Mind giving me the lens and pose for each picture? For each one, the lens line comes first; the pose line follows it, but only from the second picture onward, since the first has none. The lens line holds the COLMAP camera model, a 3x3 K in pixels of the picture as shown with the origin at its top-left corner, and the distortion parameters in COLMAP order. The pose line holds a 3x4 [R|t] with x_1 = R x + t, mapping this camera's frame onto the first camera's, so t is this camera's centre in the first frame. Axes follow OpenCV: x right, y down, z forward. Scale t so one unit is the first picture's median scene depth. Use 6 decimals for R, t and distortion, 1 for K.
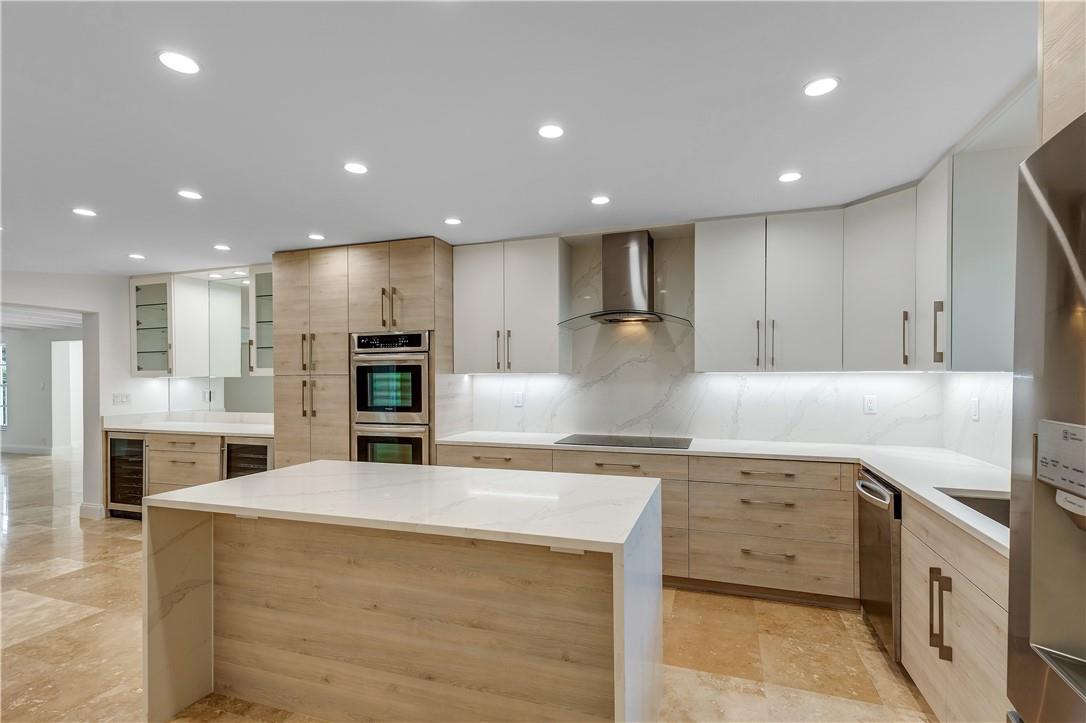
lens RADIAL K [[483.4, 0, 546.0], [0, 483.4, 380.5], [0, 0, 1]] dist [0.005420, -0.002083]
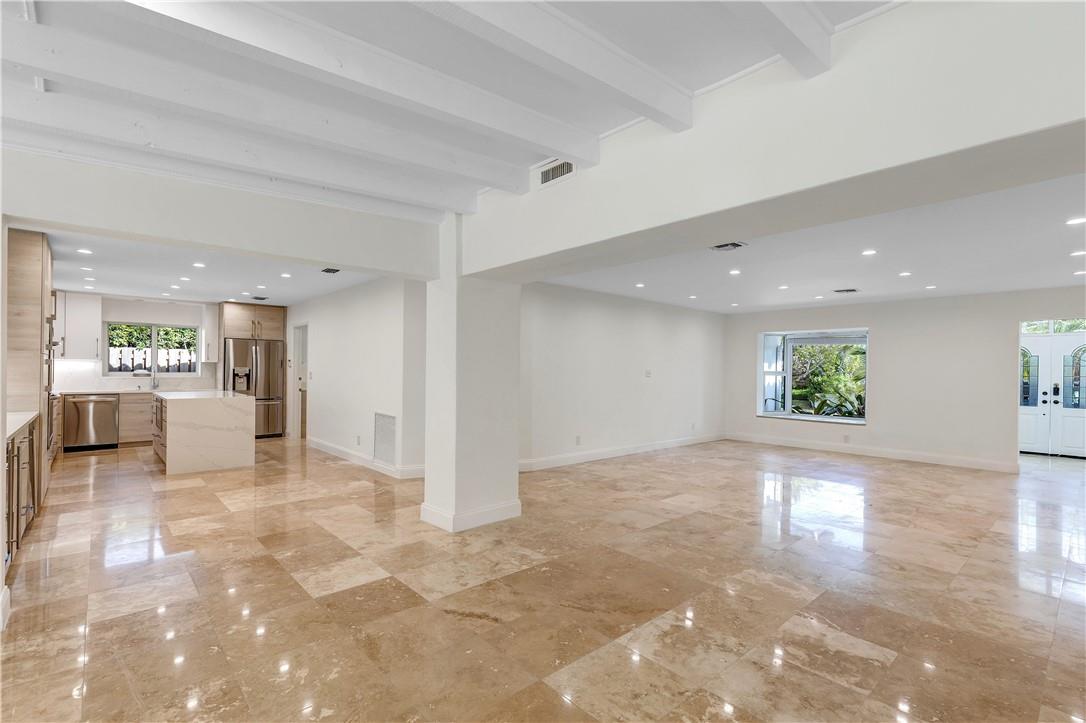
lens RADIAL K [[483.4, 0, 541.9], [0, 483.4, 371.0], [0, 0, 1]] dist [0.005420, -0.002083]
pose [[-0.873137, -0.008036, 0.487408, -2.160740], [-0.010087, 0.999948, -0.001583, 0.018353], [-0.487370, -0.006299, -0.873173, 1.512417]]
